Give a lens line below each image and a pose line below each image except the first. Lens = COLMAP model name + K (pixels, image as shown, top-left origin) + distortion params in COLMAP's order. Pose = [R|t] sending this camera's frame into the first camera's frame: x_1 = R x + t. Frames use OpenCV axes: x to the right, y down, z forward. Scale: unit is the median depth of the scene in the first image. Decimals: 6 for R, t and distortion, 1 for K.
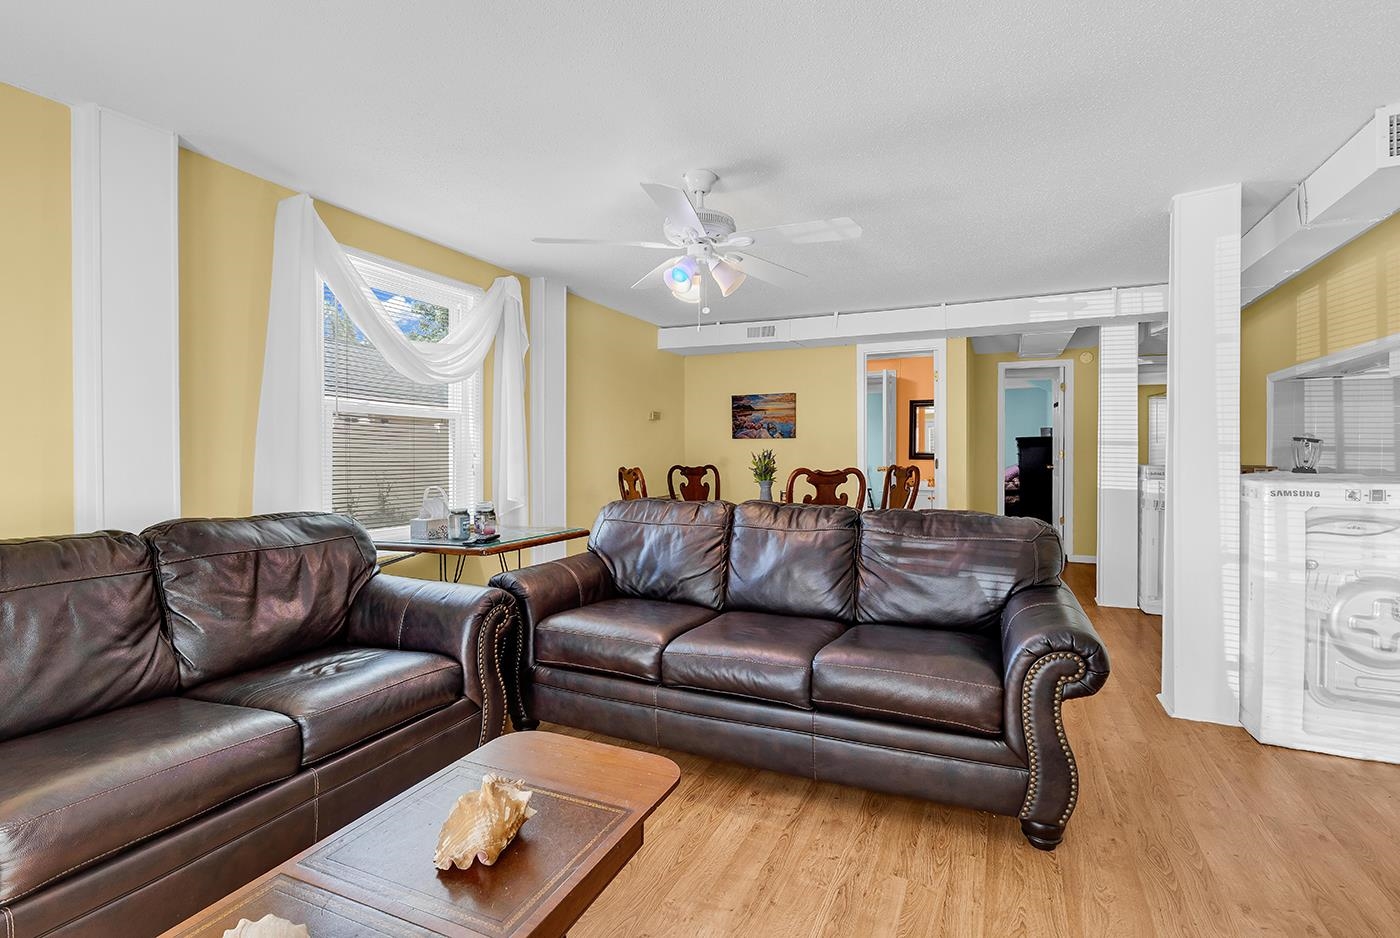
lens RADIAL K [[645.2, 0, 710.7], [0, 645.2, 465.1], [0, 0, 1]] dist [0.015721, -0.006778]
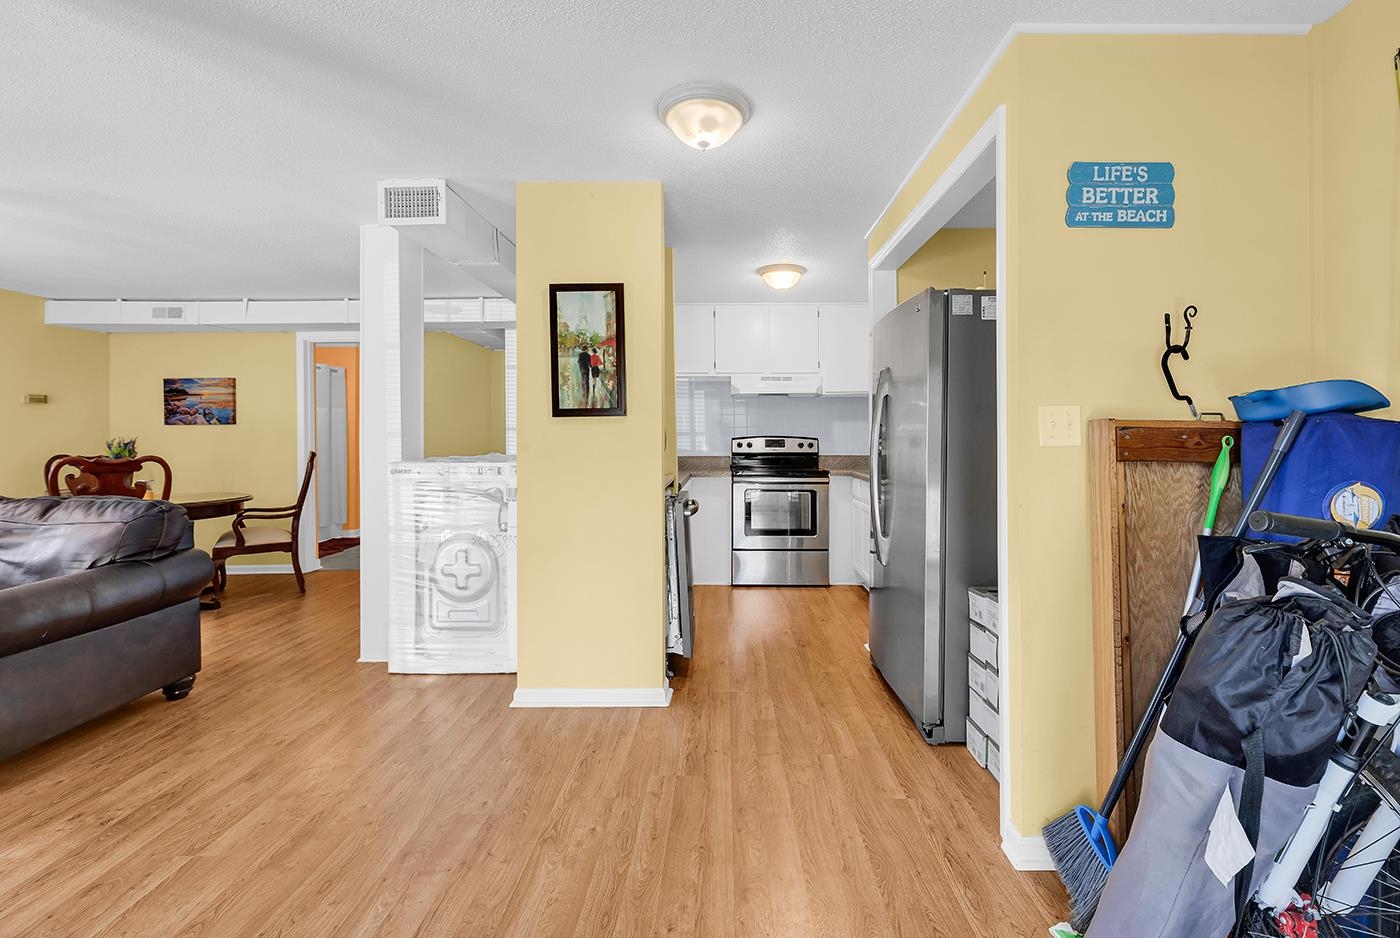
lens RADIAL K [[645.2, 0, 719.8], [0, 645.2, 432.7], [0, 0, 1]] dist [0.015721, -0.006778]
pose [[0.922312, -0.005141, 0.386413, 0.424956], [0.014259, 0.999683, -0.020736, 0.001163], [-0.386184, 0.024635, 0.922093, -0.177158]]
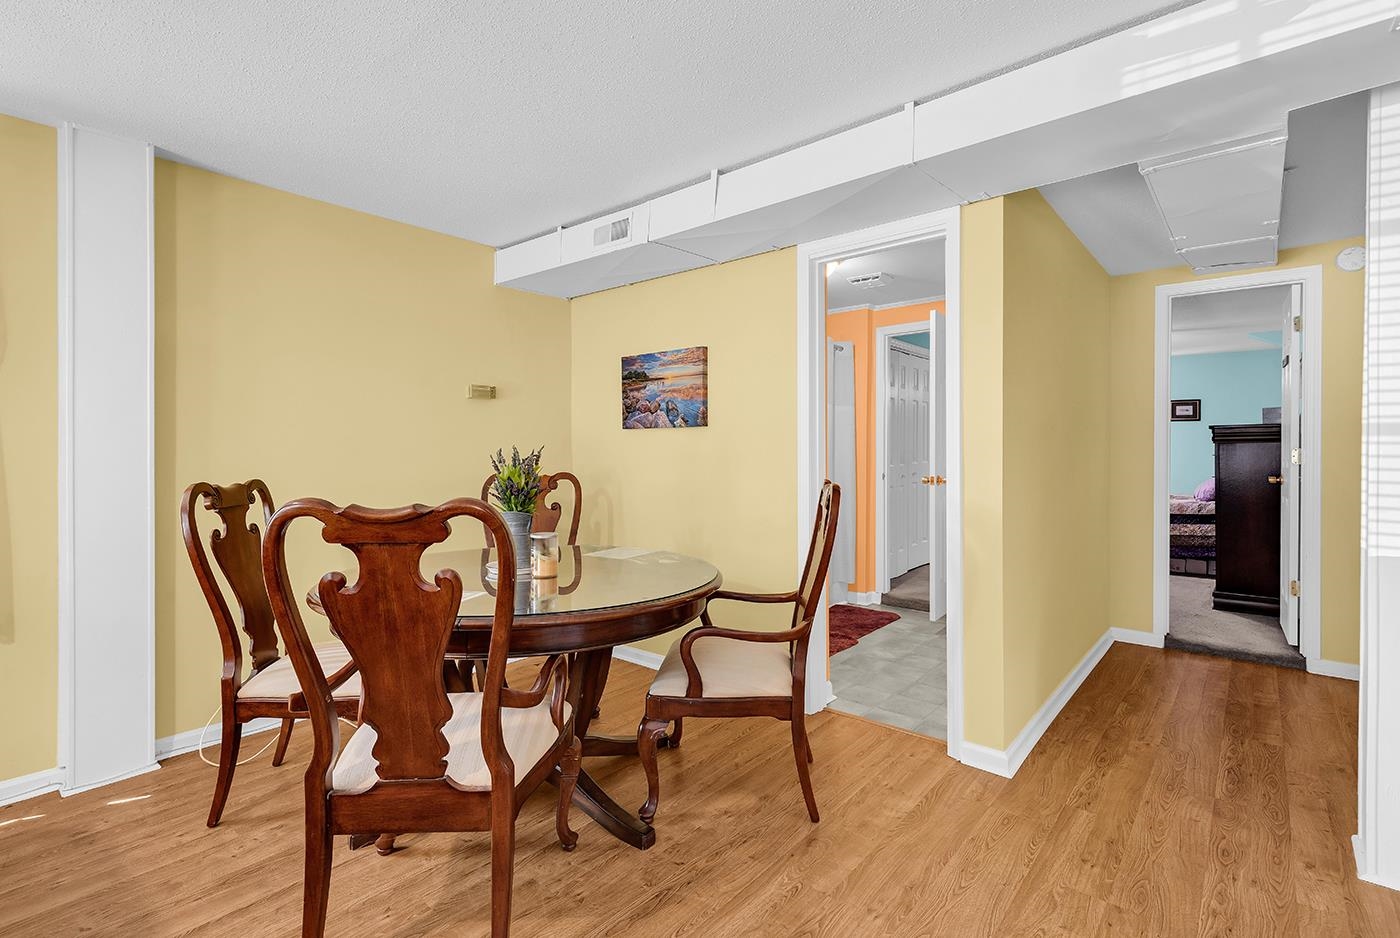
lens RADIAL K [[645.2, 0, 720.8], [0, 645.2, 450.0], [0, 0, 1]] dist [0.015721, -0.006778]
pose [[0.962550, 0.001763, -0.271099, 0.295341], [-0.006840, 0.999818, -0.017784, -0.011768], [0.271018, 0.018972, 0.962387, 0.465473]]
